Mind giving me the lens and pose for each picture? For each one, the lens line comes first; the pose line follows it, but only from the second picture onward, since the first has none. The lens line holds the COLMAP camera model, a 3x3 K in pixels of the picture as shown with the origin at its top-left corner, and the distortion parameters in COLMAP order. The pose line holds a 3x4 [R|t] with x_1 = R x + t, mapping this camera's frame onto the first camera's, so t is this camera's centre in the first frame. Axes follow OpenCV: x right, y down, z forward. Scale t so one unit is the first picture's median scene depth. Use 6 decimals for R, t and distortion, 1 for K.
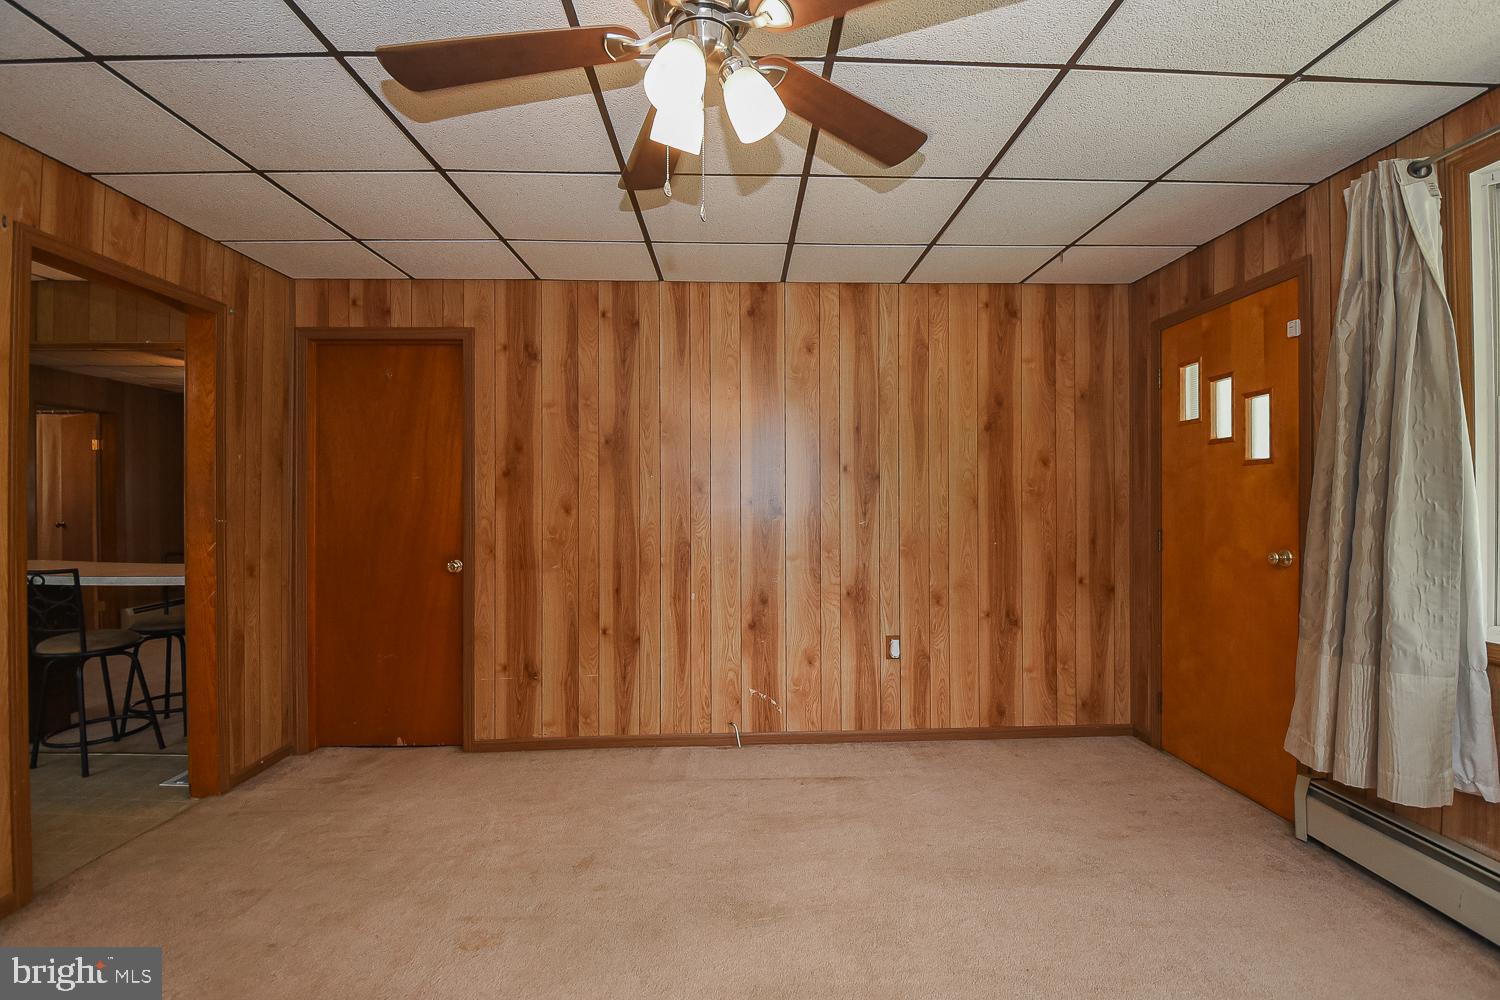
lens RADIAL K [[687.6, 0, 750.0], [0, 687.6, 500.0], [0, 0, 1]] dist [0.000143, -0.000481]
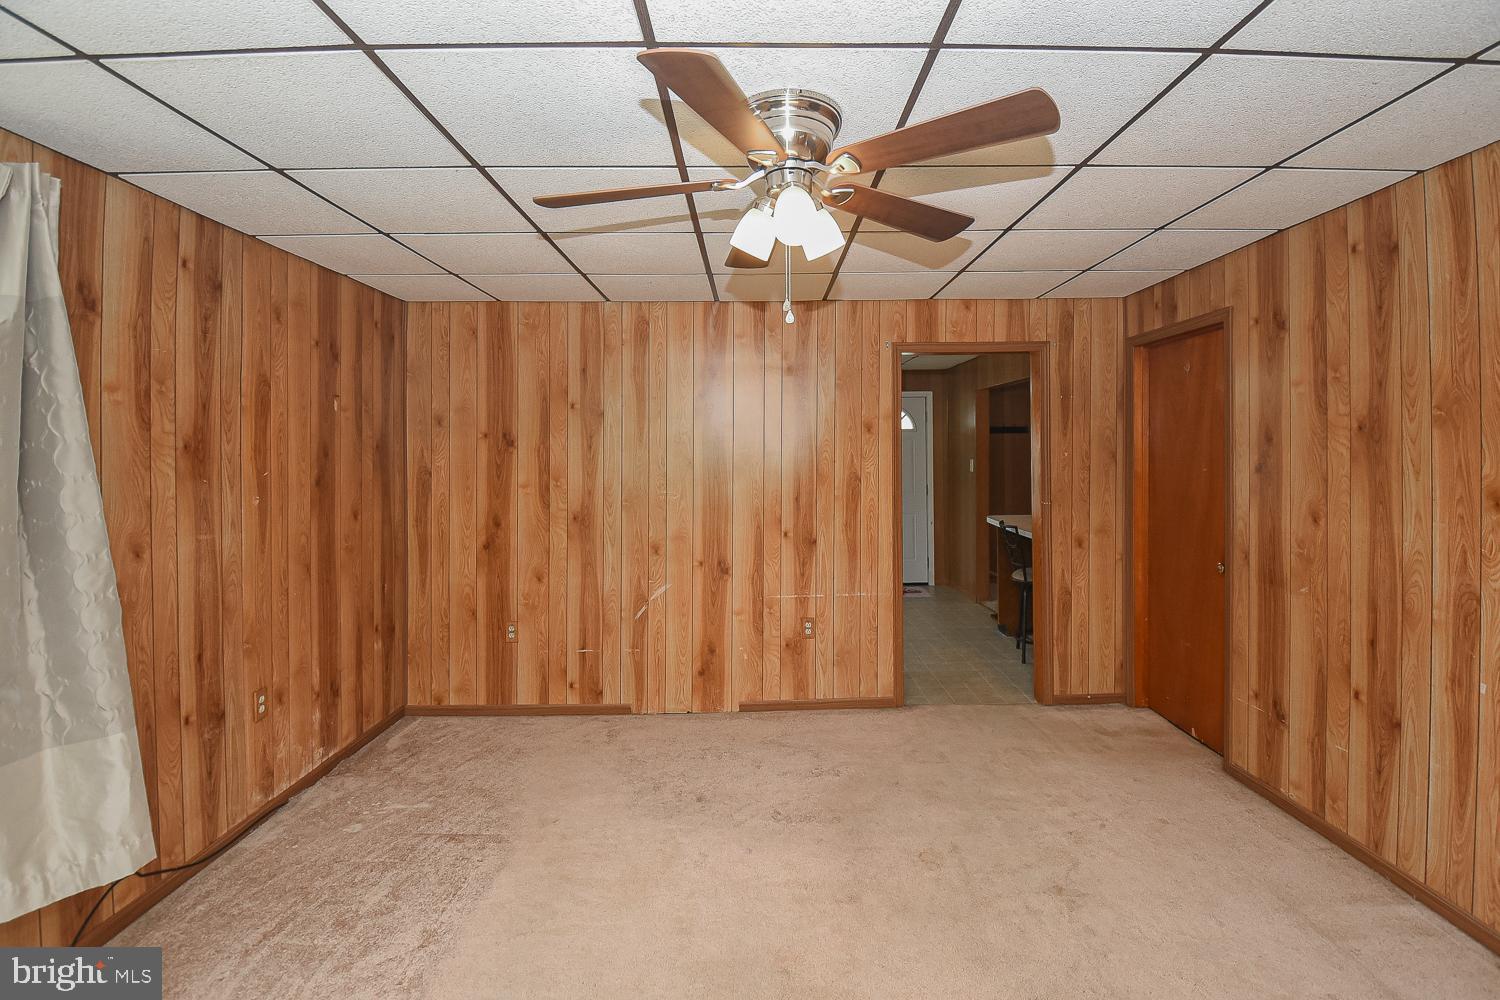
lens RADIAL K [[648.9, 0, 754.1], [0, 648.9, 452.6], [0, 0, 1]] dist [-0.034195, 0.000293]
pose [[-0.003551, -0.001681, -0.999992, 0.437059], [0.010476, 0.999944, -0.001718, -0.064604], [0.999939, -0.010482, -0.003533, 0.381610]]
